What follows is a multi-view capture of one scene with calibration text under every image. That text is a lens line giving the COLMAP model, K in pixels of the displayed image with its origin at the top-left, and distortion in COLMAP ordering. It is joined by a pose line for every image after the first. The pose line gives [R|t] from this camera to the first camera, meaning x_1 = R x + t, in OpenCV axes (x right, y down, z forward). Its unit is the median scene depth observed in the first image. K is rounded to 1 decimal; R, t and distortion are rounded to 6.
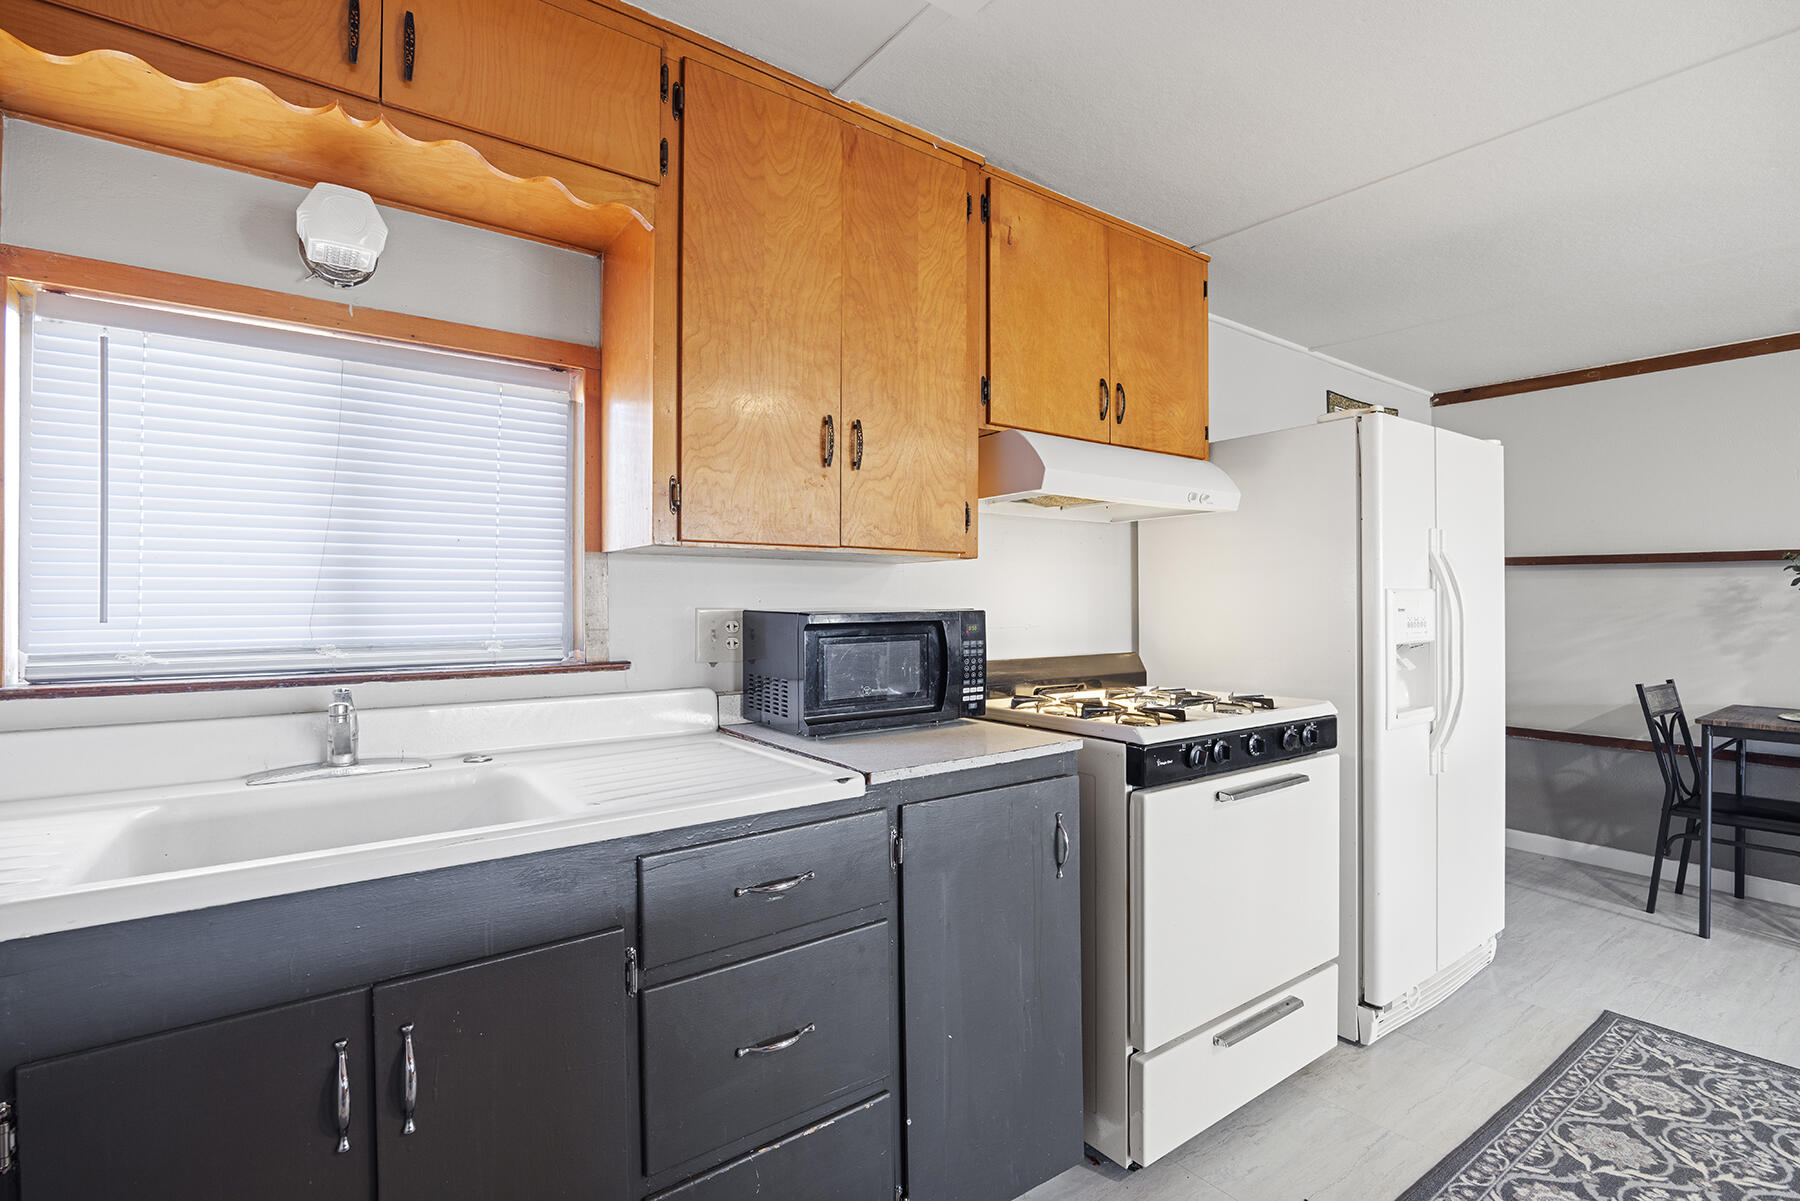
lens RADIAL K [[810.5, 0, 902.3], [0, 810.5, 596.5], [0, 0, 1]] dist [-0.013233, 0.001166]
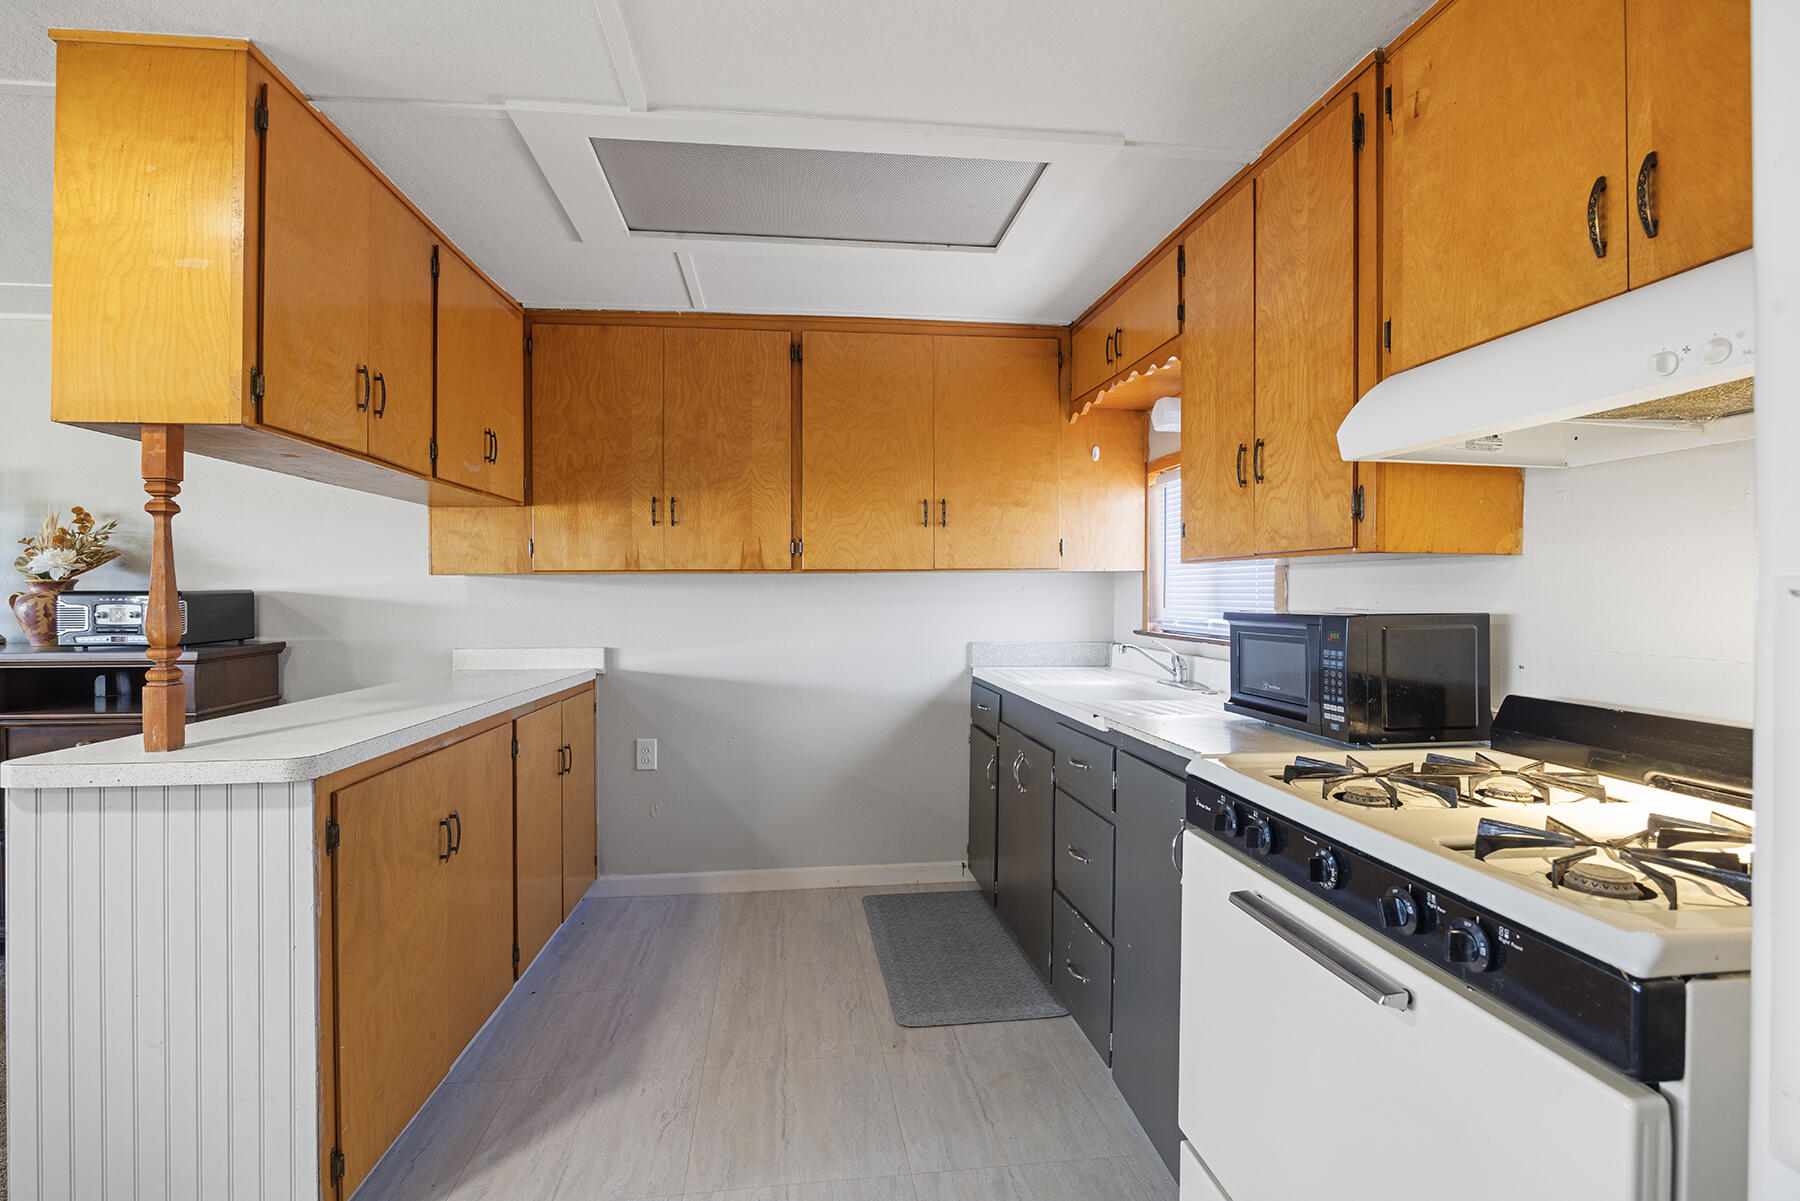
lens RADIAL K [[815.8, 0, 907.0], [0, 815.8, 594.6], [0, 0, 1]] dist [-0.015197, 0.001355]
pose [[-0.455958, -0.004674, -0.889989, 1.057536], [-0.006679, 0.999976, -0.001829, 0.000251], [0.889976, 0.005110, -0.455978, 0.992061]]
